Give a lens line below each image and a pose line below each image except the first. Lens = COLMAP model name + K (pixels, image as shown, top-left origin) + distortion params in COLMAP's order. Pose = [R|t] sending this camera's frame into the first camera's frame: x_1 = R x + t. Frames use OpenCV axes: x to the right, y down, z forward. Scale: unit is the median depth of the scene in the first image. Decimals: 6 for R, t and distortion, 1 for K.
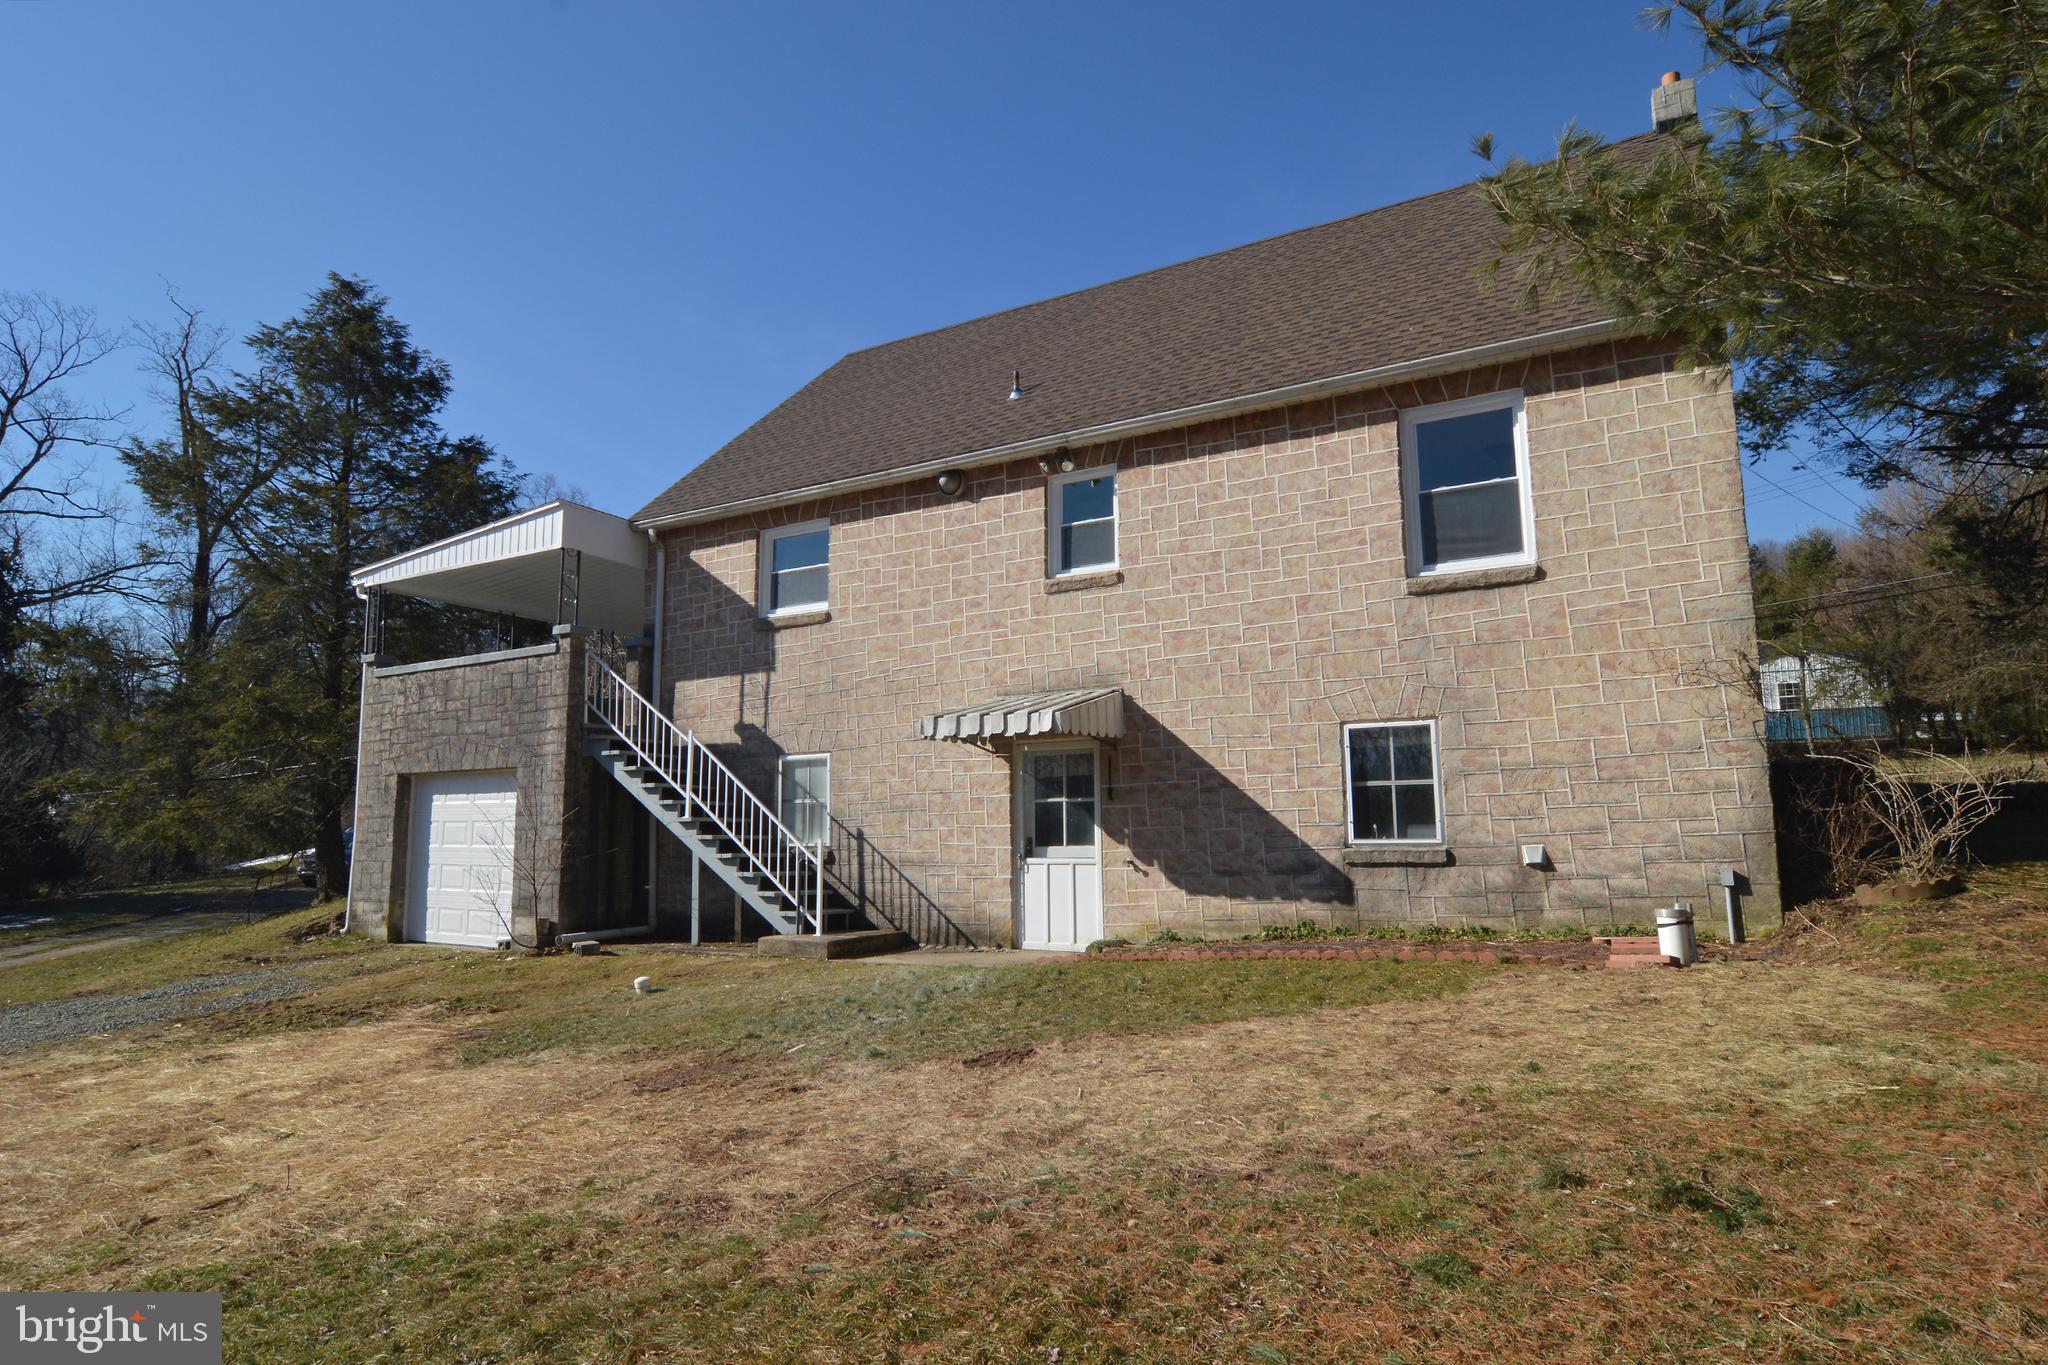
lens RADIAL K [[1112.5, 0, 1026.4], [0, 1112.5, 688.5], [0, 0, 1]] dist [-0.010834, 0.000615]
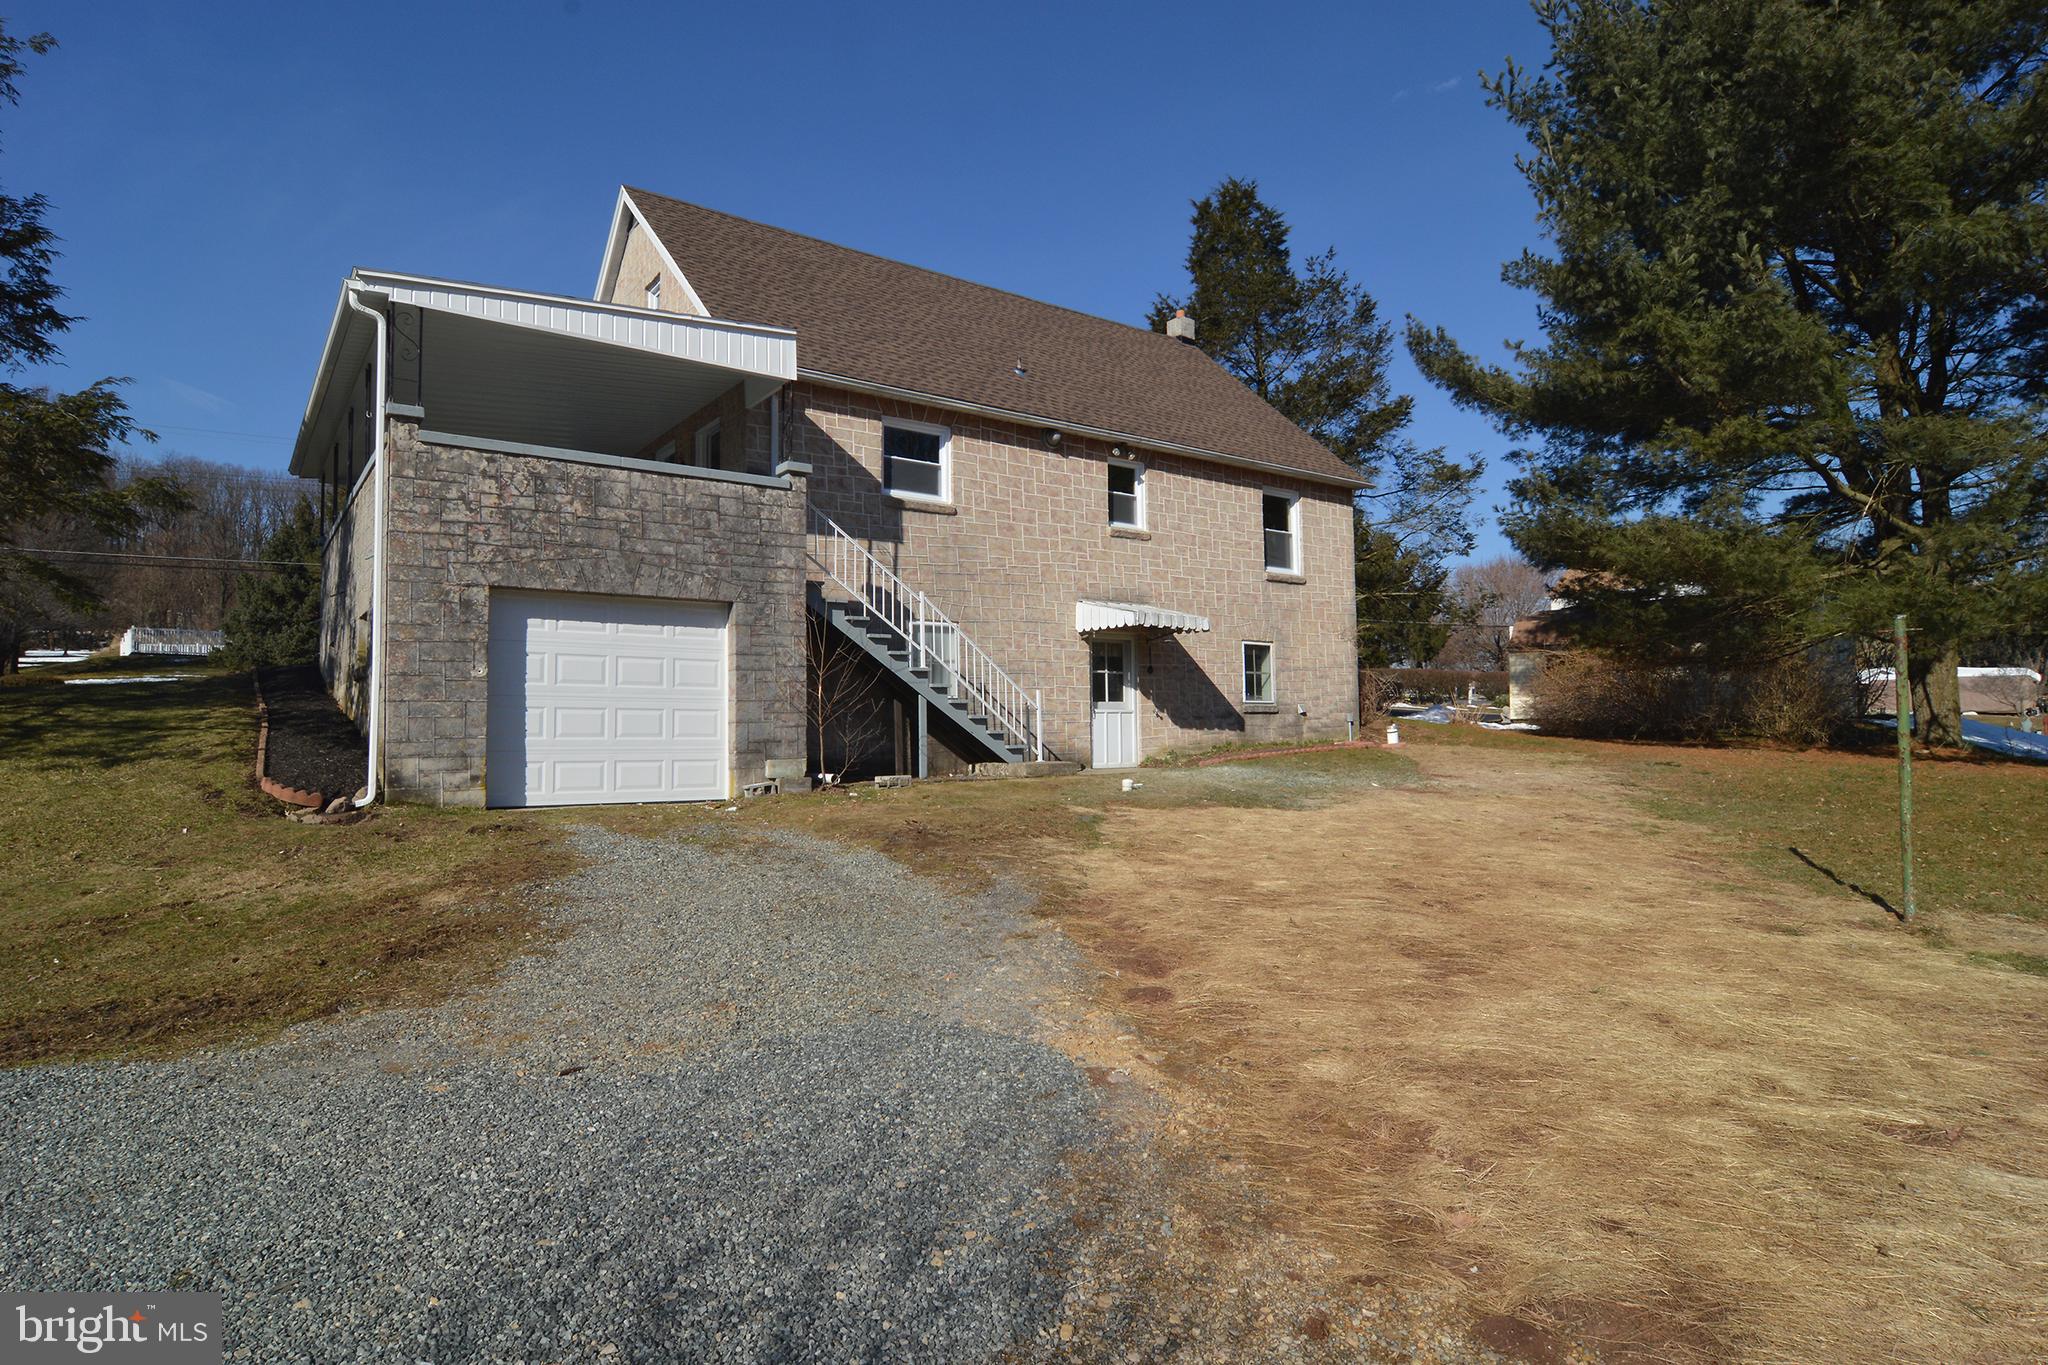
lens RADIAL K [[1114.0, 0, 1017.9], [0, 1114.0, 686.6], [0, 0, 1]] dist [-0.012186, -0.002947]
pose [[0.410851, 0.050540, 0.910301, -1.382707], [-0.107806, 0.994150, -0.006539, 0.140185], [-0.905306, -0.095450, 0.413896, 0.462307]]
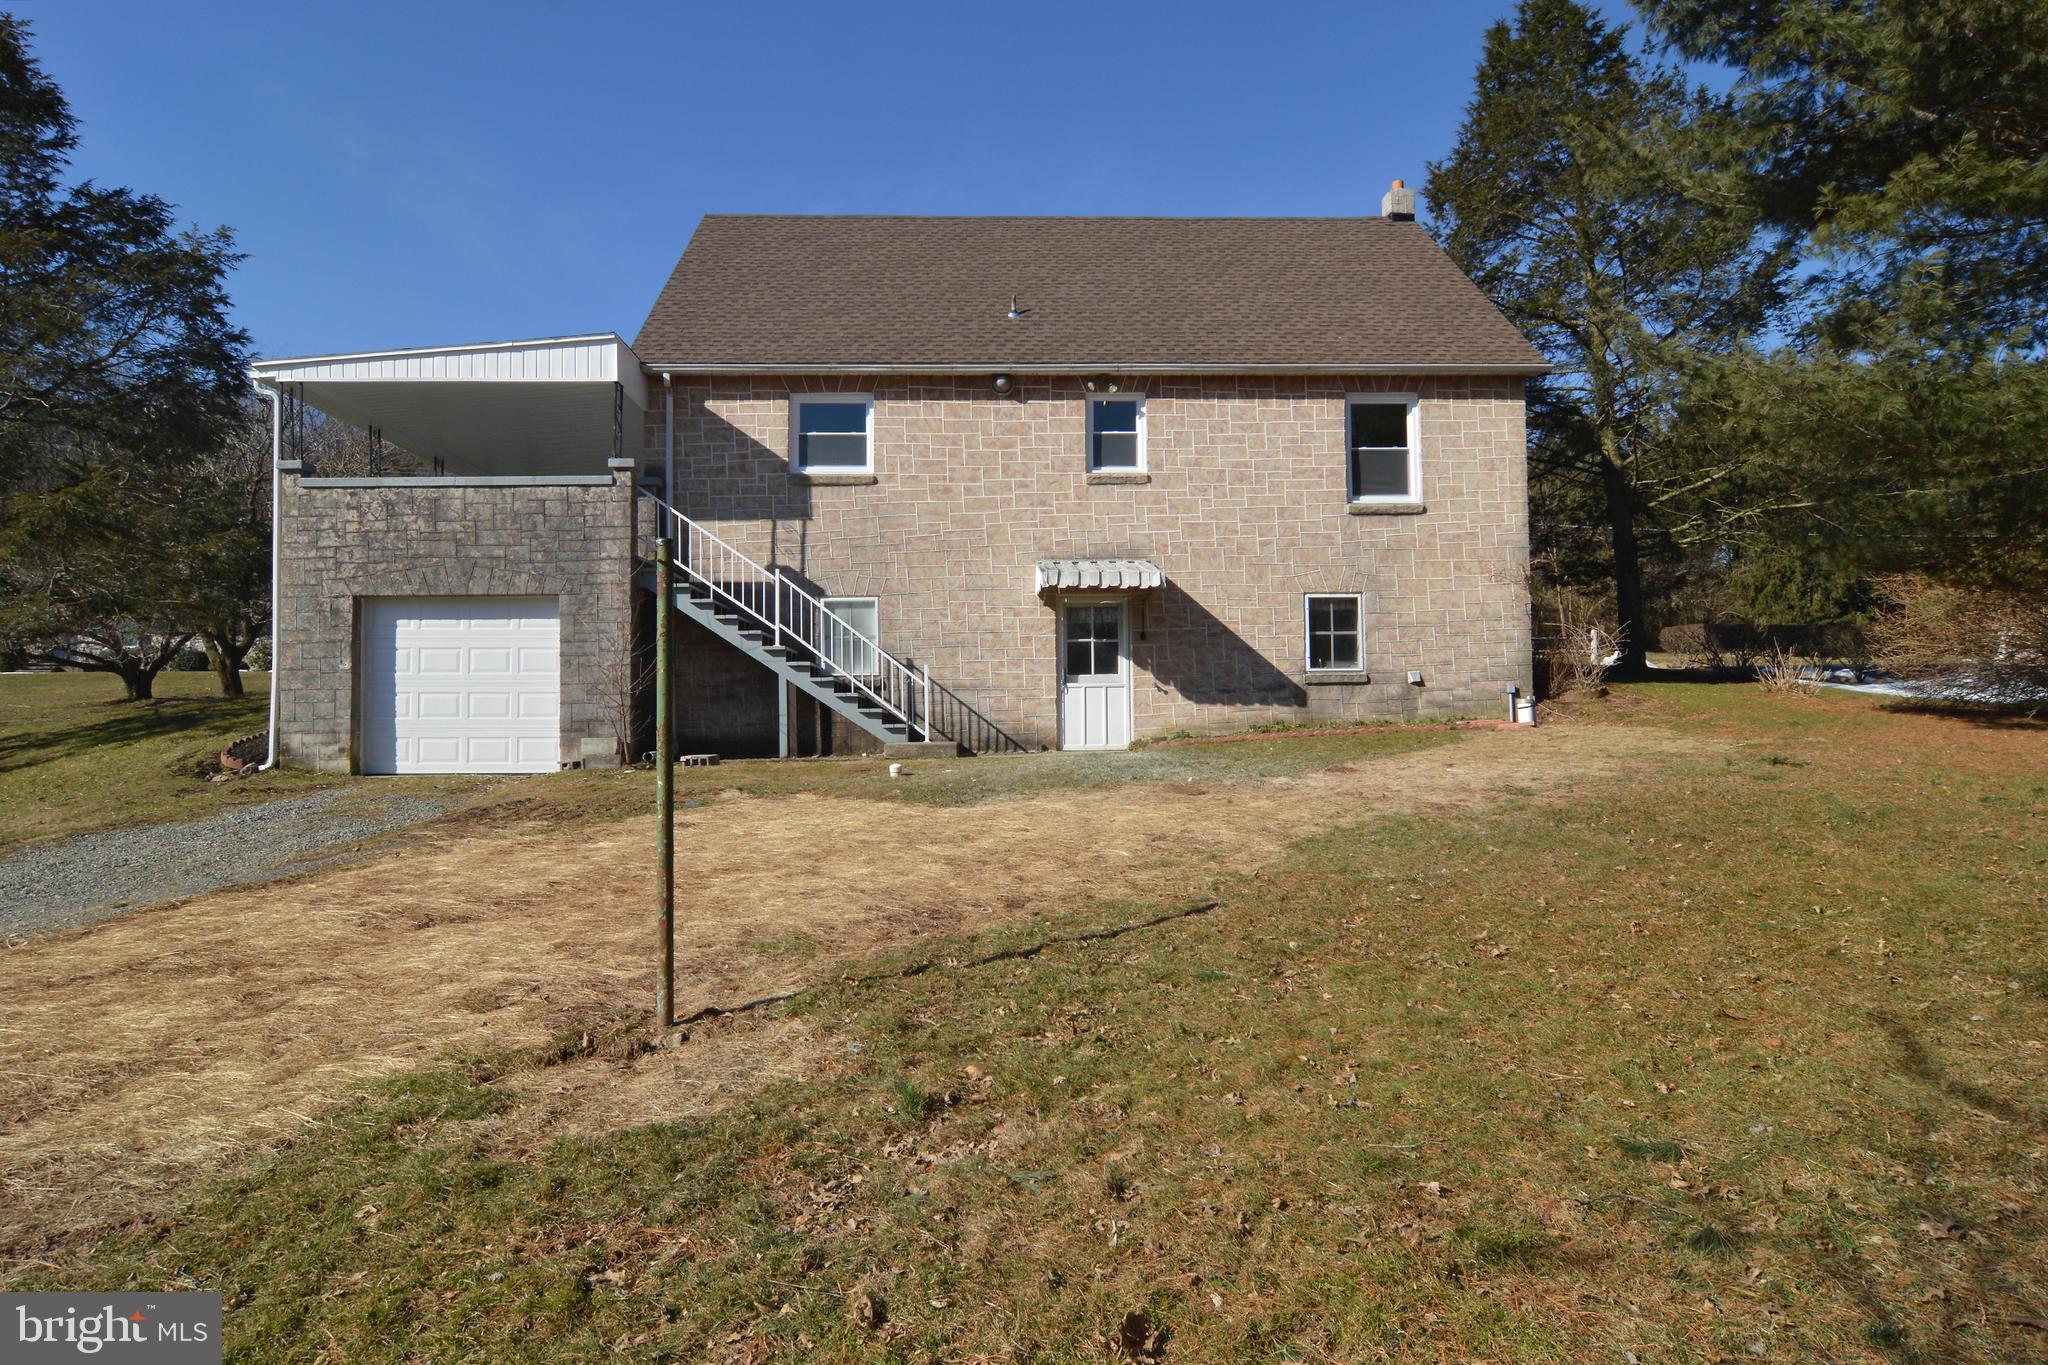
lens RADIAL K [[1114.0, 0, 1017.9], [0, 1114.0, 686.6], [0, 0, 1]] dist [-0.012186, -0.002947]
pose [[0.852767, 0.016550, 0.522029, -0.727059], [-0.065353, 0.995024, 0.075213, 0.059003], [-0.518186, -0.098255, 0.849605, -0.098814]]
